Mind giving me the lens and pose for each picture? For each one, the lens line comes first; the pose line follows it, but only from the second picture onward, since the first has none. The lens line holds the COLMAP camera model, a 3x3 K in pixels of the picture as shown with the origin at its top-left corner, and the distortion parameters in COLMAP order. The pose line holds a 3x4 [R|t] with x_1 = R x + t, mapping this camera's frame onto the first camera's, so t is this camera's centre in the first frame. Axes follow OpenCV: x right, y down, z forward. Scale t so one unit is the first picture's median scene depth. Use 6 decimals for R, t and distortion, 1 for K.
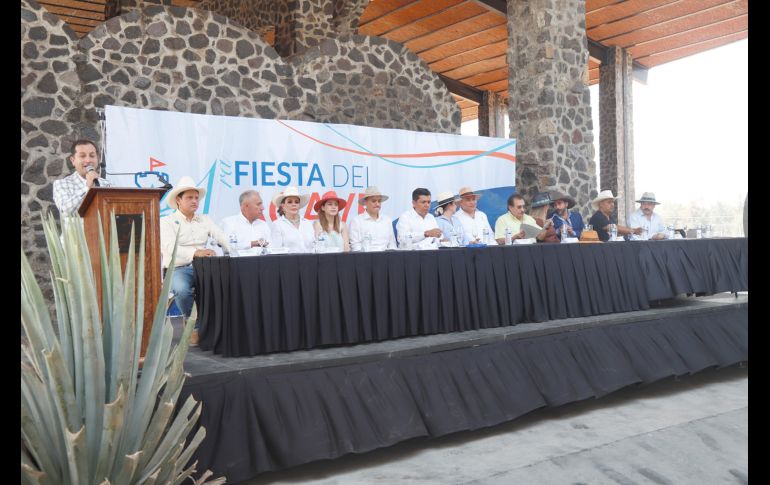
lens RADIAL K [[801.0, 0, 386.8], [0, 801.0, 214.1], [0, 0, 1]] dist [0.242839, 0.000000]
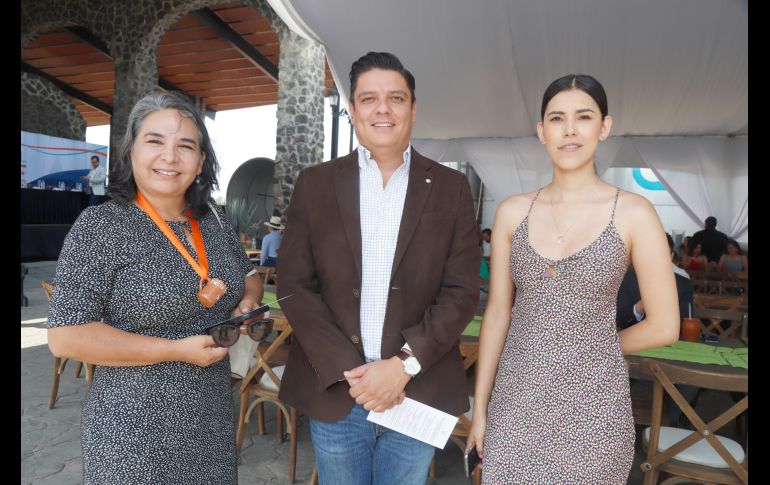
lens RADIAL K [[617.5, 0, 389.4], [0, 617.5, 247.9], [0, 0, 1]] dist [-0.049694, 0.075945]
pose [[0.864777, 0.046801, 0.499970, 0.011221], [-0.082960, 0.995281, 0.050327, 0.018190], [-0.495255, -0.085000, 0.864579, -0.555700]]
